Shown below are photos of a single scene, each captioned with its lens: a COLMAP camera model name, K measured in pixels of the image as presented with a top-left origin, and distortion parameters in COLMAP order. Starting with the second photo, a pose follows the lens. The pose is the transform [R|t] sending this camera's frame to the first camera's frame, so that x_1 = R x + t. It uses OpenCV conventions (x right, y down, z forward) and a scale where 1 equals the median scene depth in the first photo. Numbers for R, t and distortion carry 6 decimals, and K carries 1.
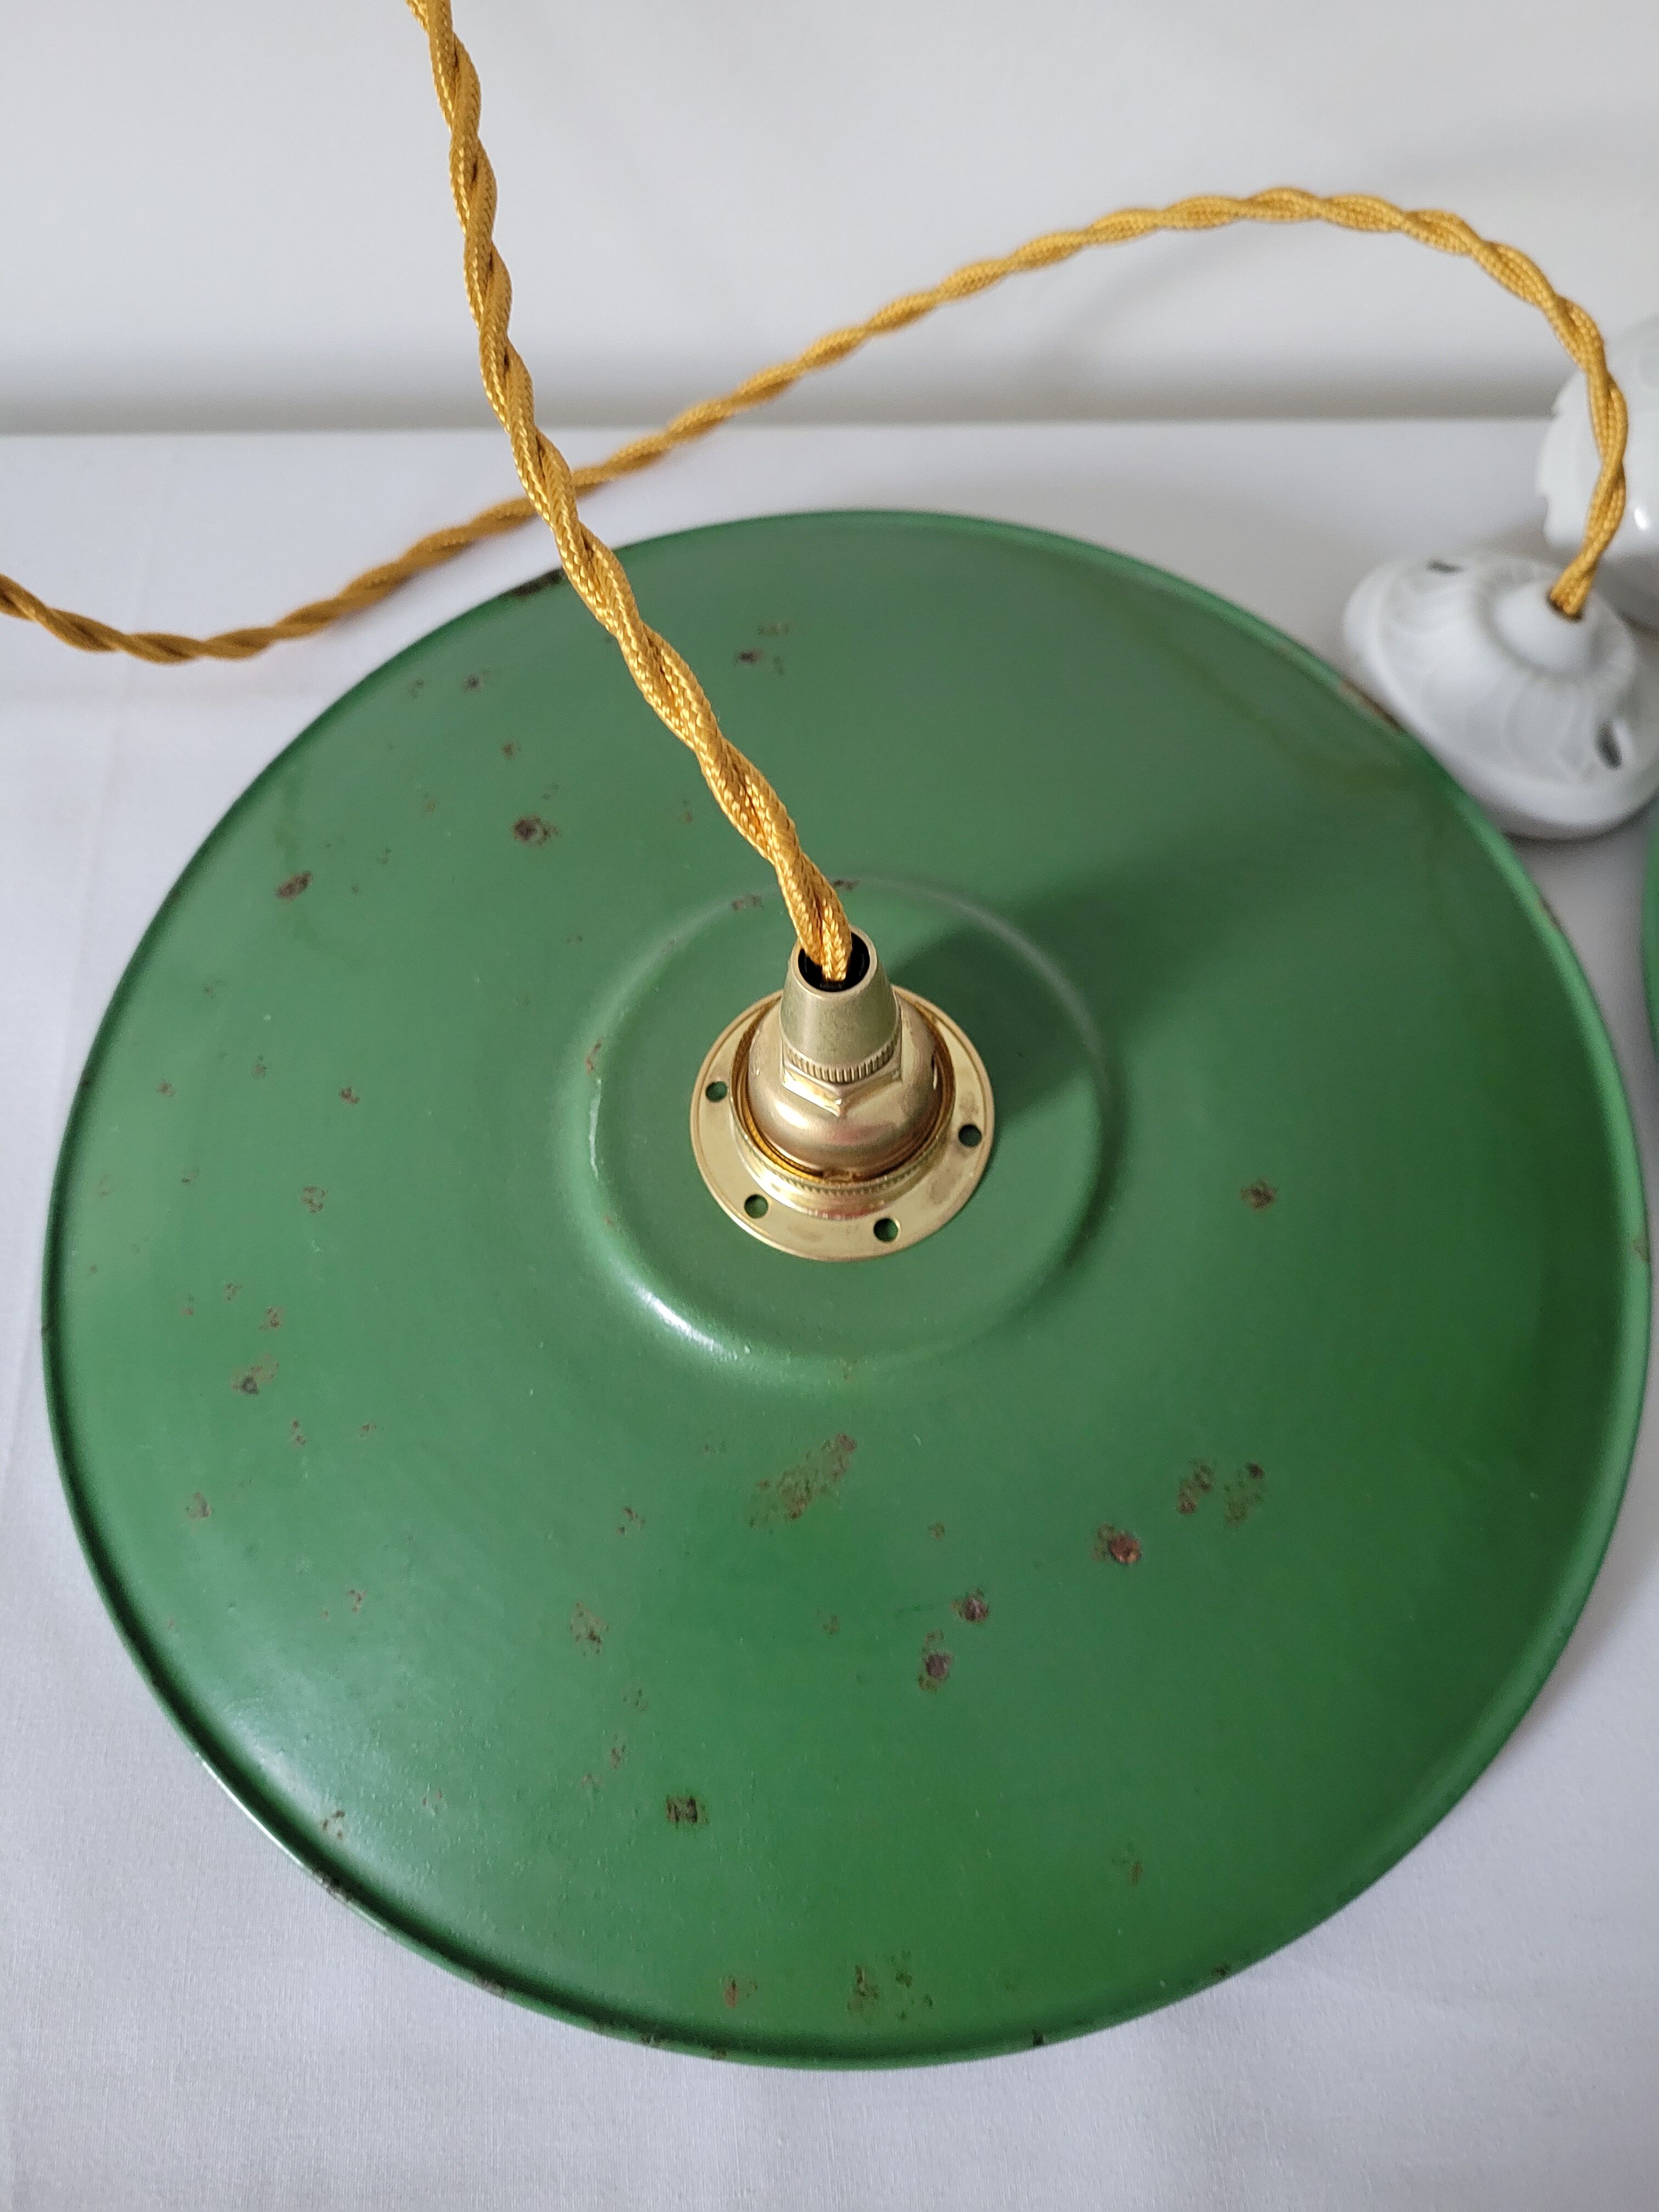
lens RADIAL K [[1757.6, 0, 829.5], [0, 1757.6, 1106.0], [0, 0, 1]] dist [-0.009869, 0.003773]
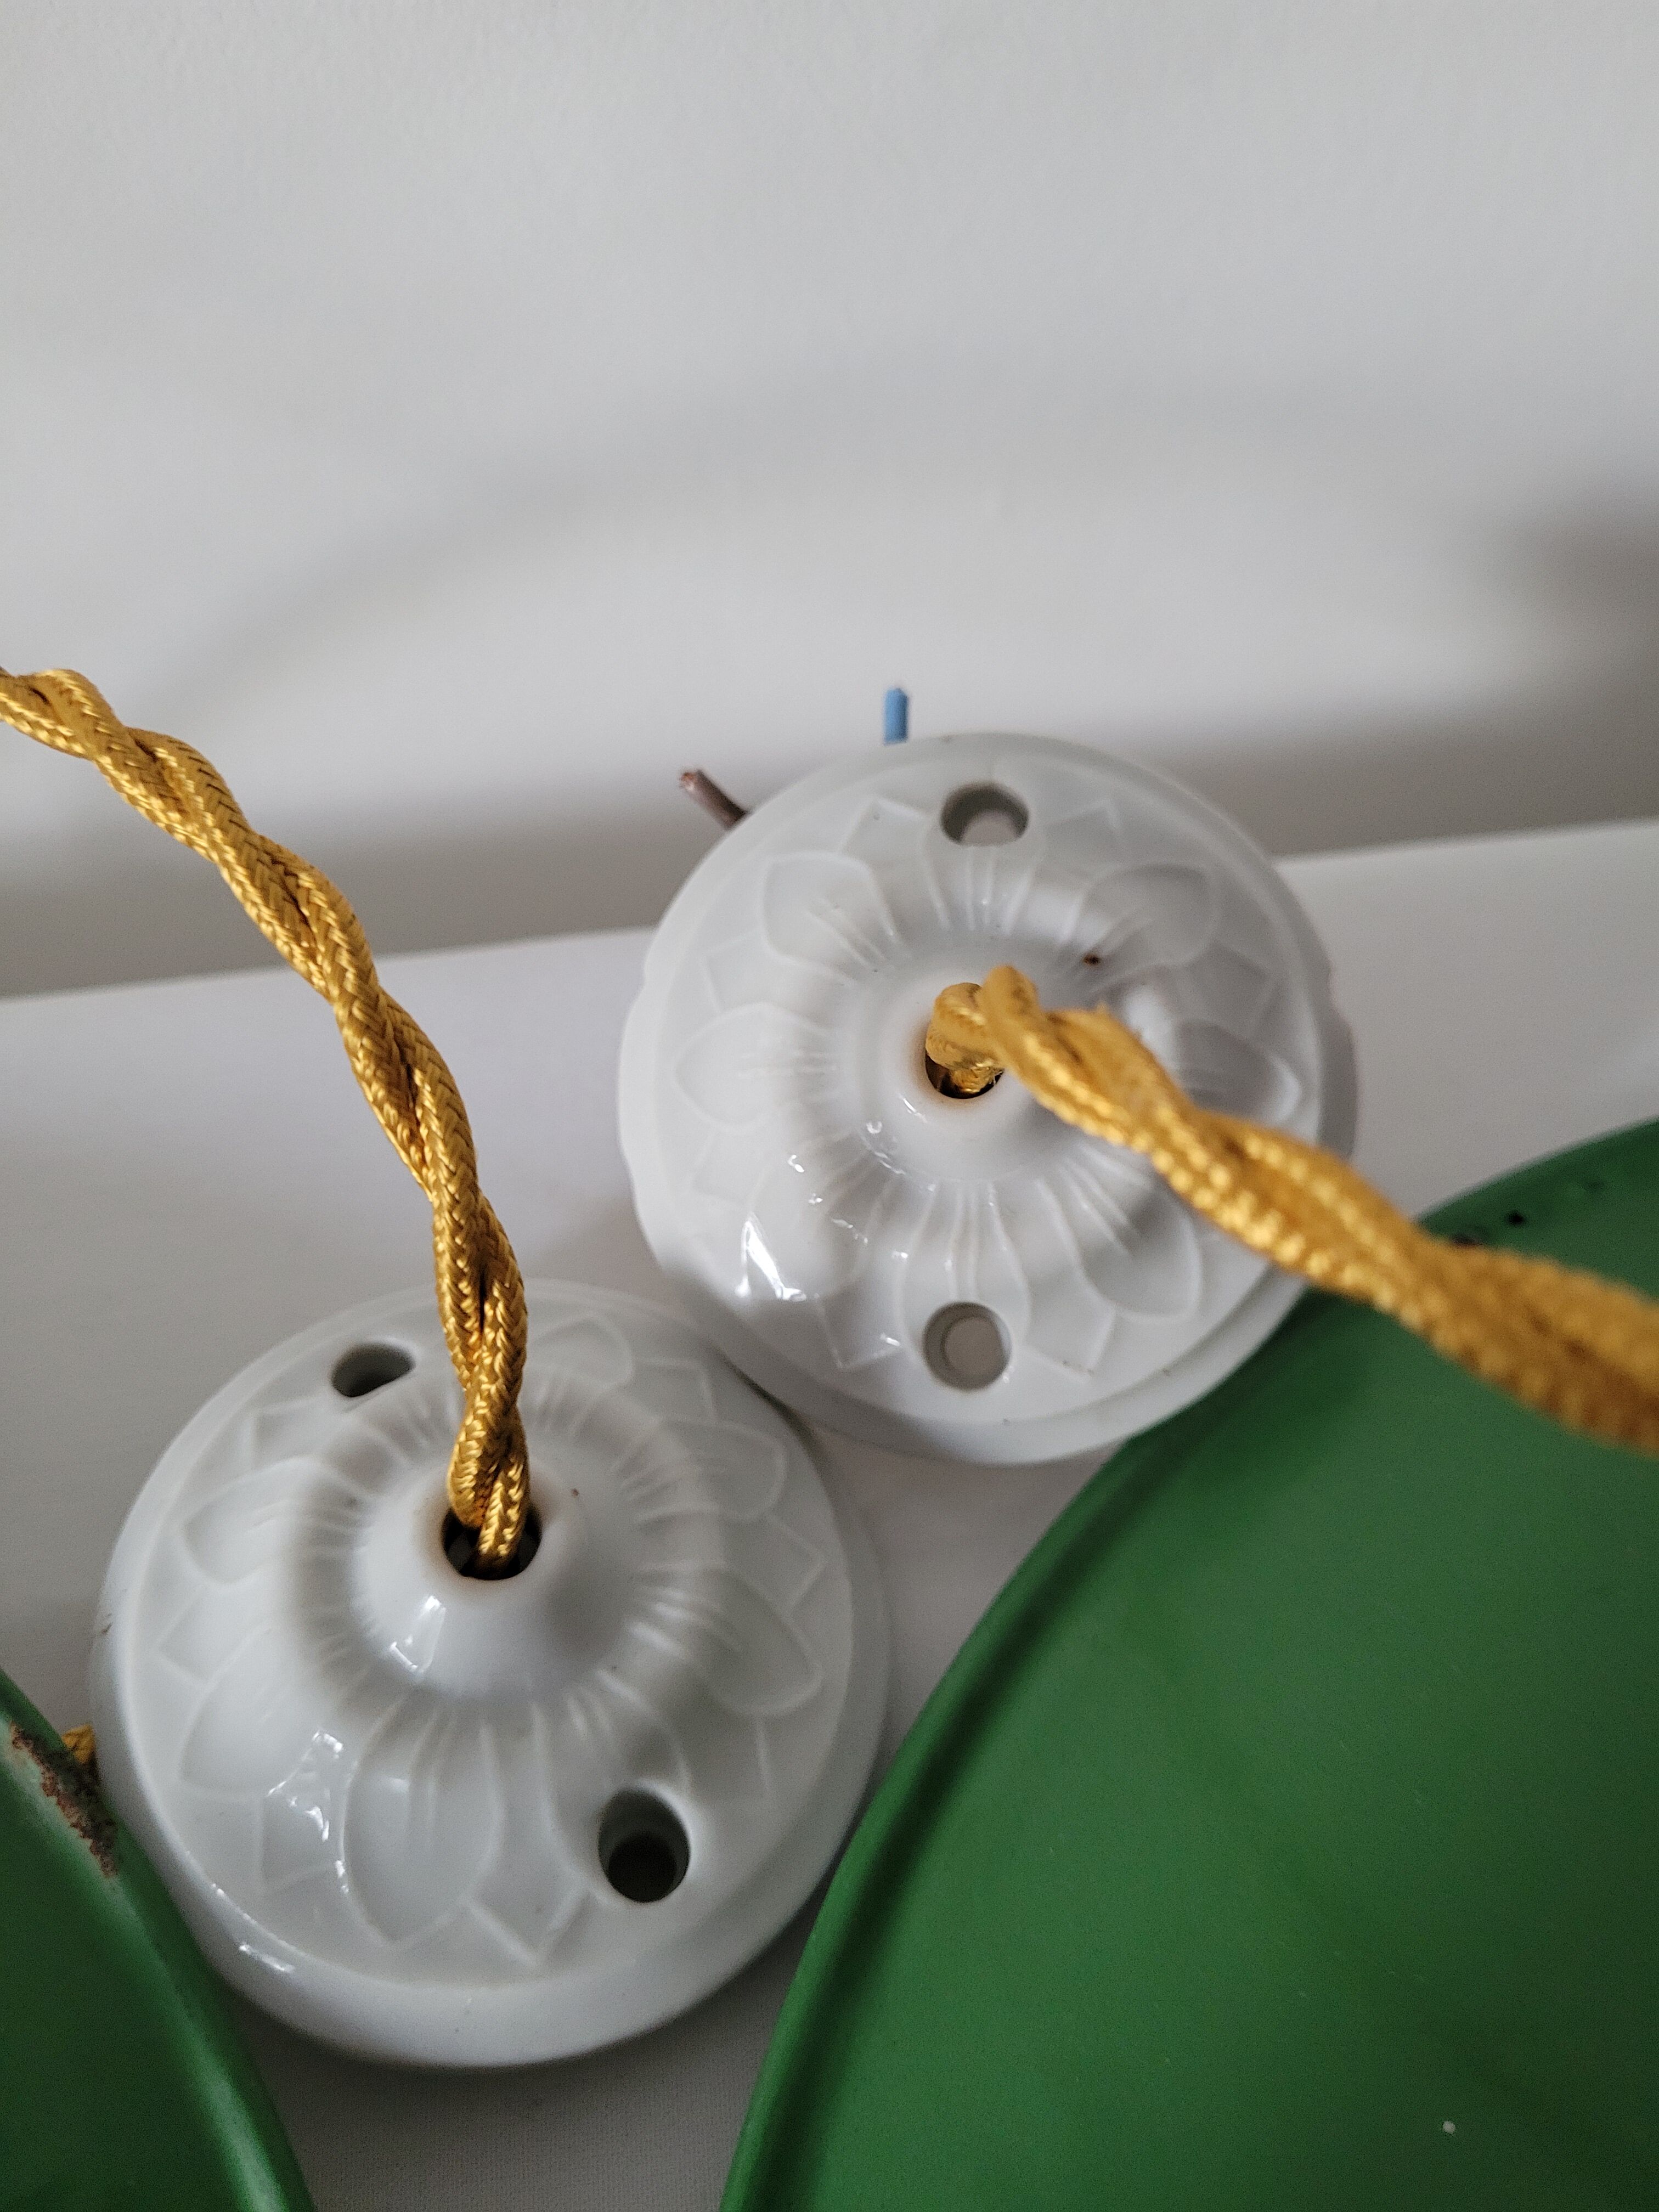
lens RADIAL K [[1757.6, 0, 829.5], [0, 1757.6, 1106.0], [0, 0, 1]] dist [-0.009869, 0.003773]
pose [[0.995760, -0.089443, -0.021479, 0.637360], [0.087253, 0.992351, -0.087329, -0.420018], [0.029126, 0.085084, 0.995948, 0.702484]]
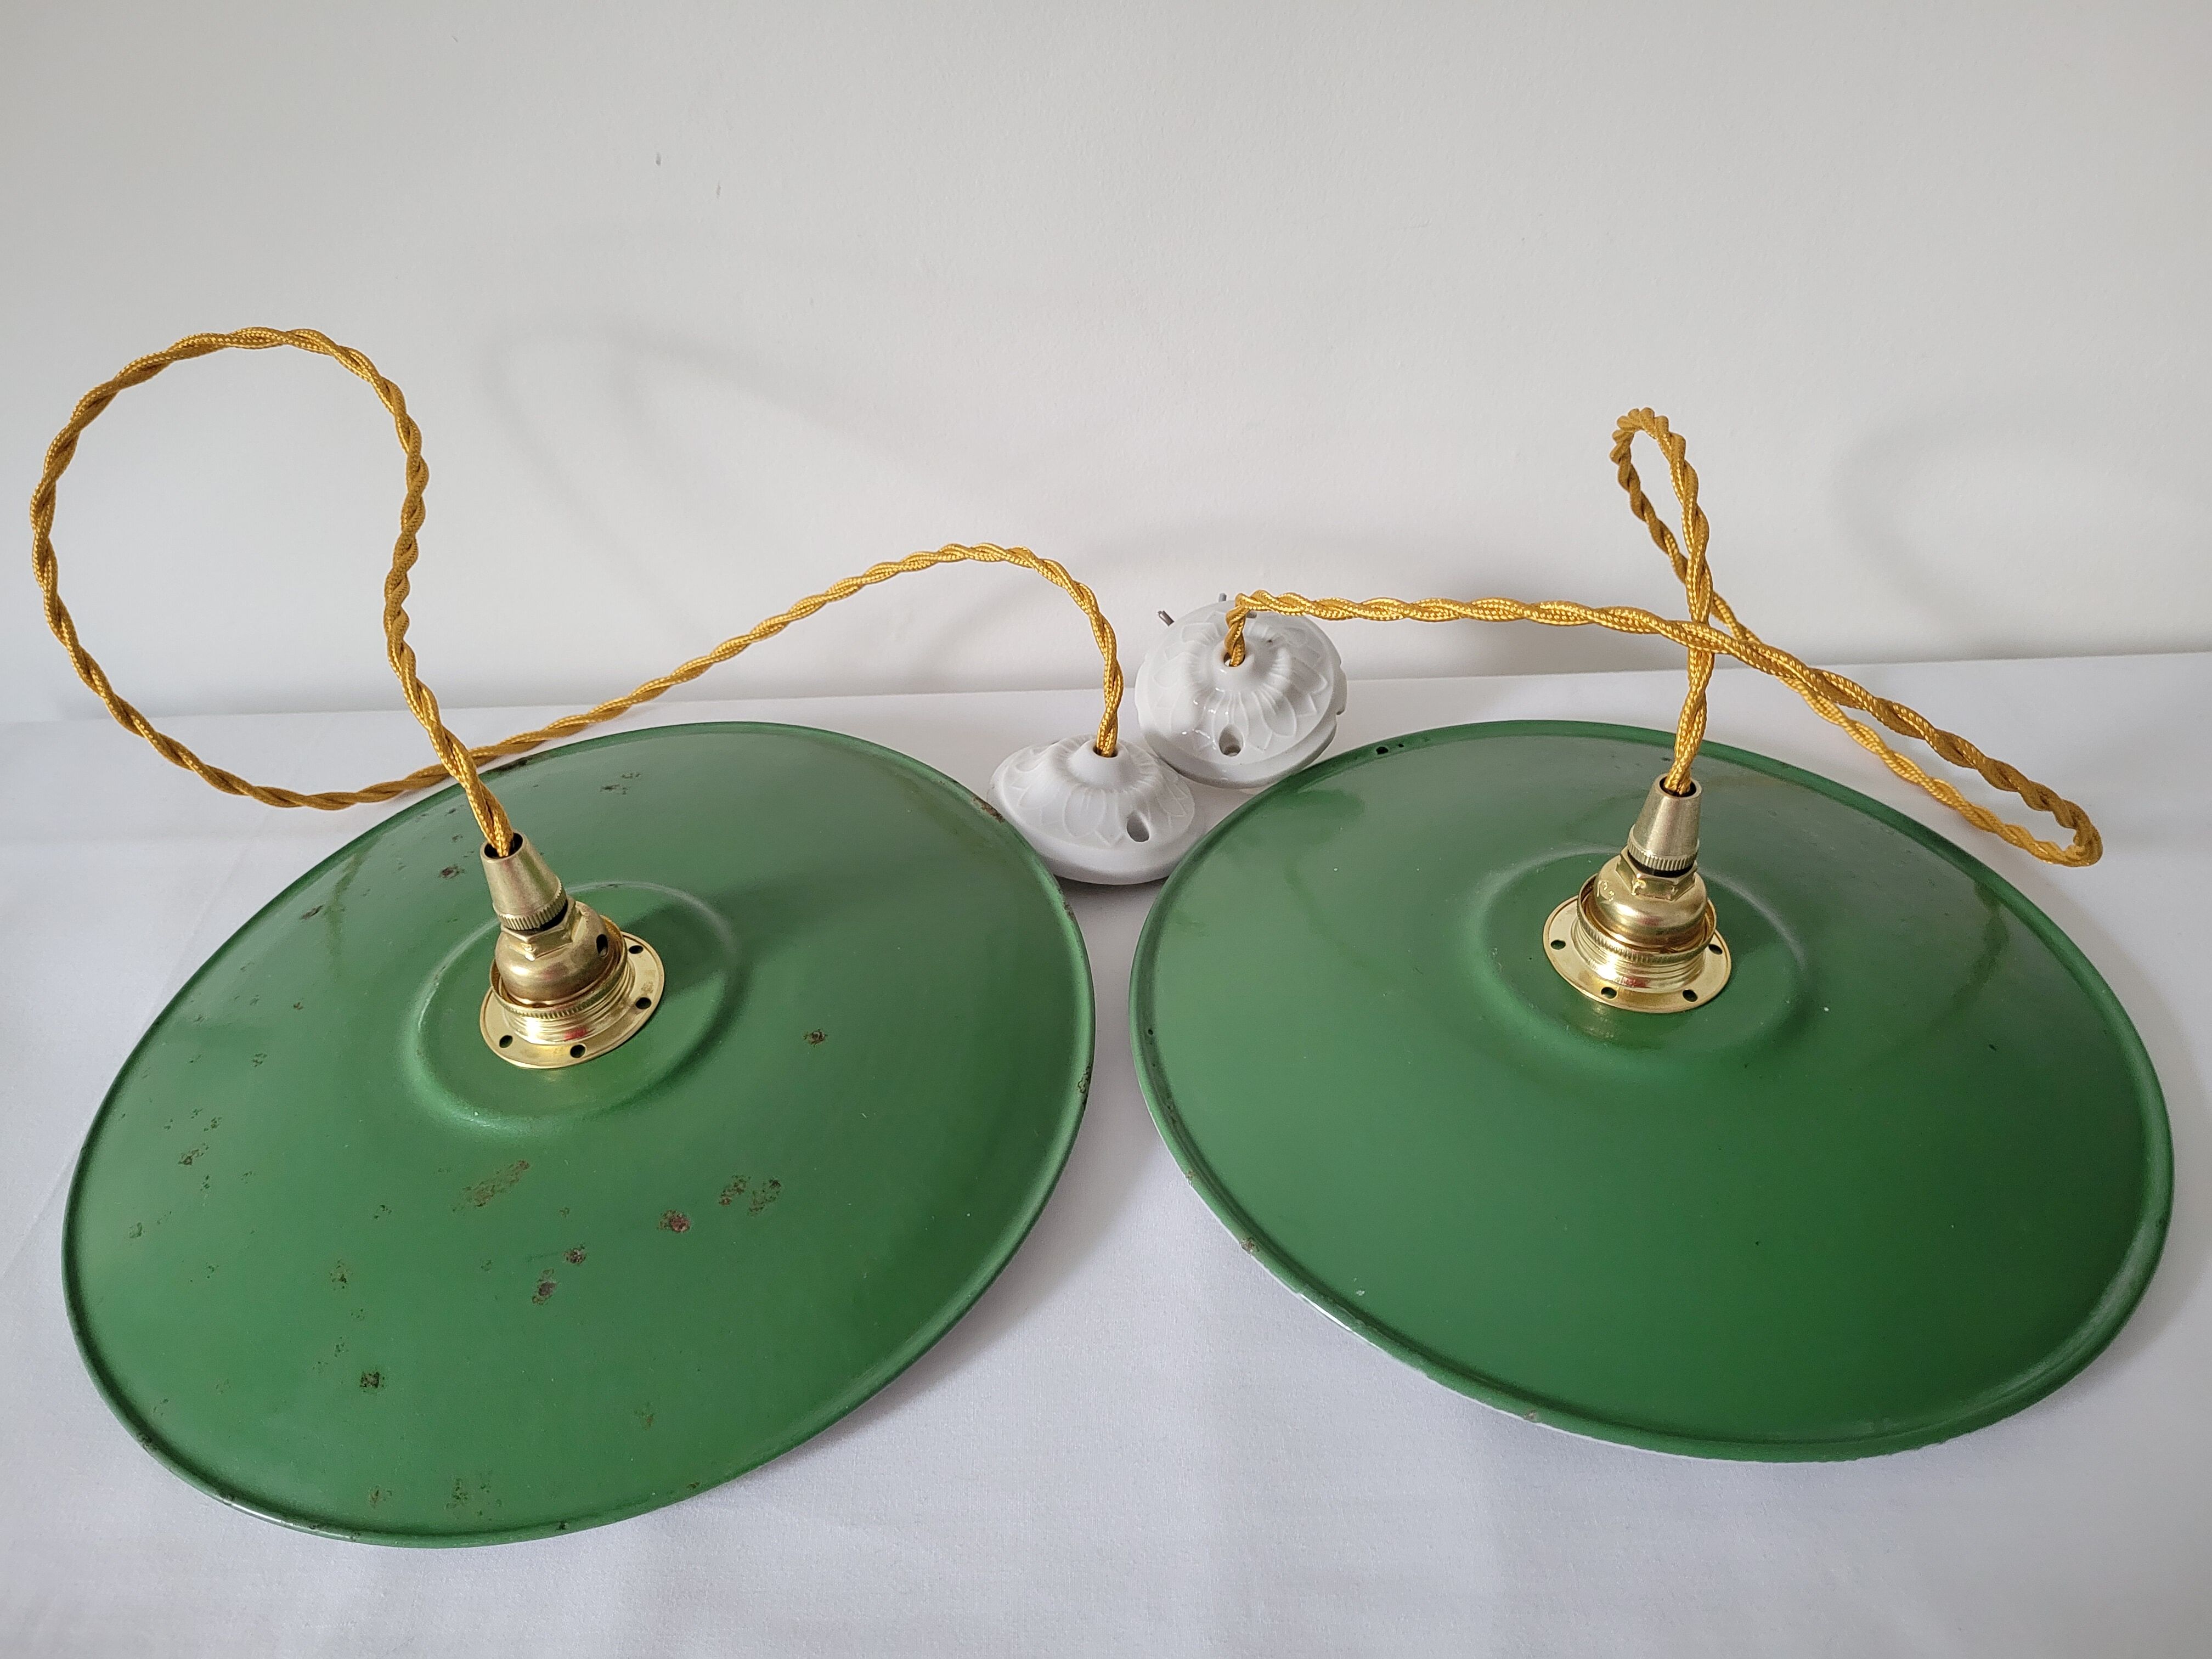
lens RADIAL K [[1630.2, 0, 1091.3], [0, 1630.2, 830.2], [0, 0, 1]] dist [-0.005062, -0.006390]
pose [[0.998545, -0.022065, -0.049202, 0.589751], [-0.000162, 0.911213, -0.411936, 0.508282], [0.053923, 0.411345, 0.909883, -0.447892]]
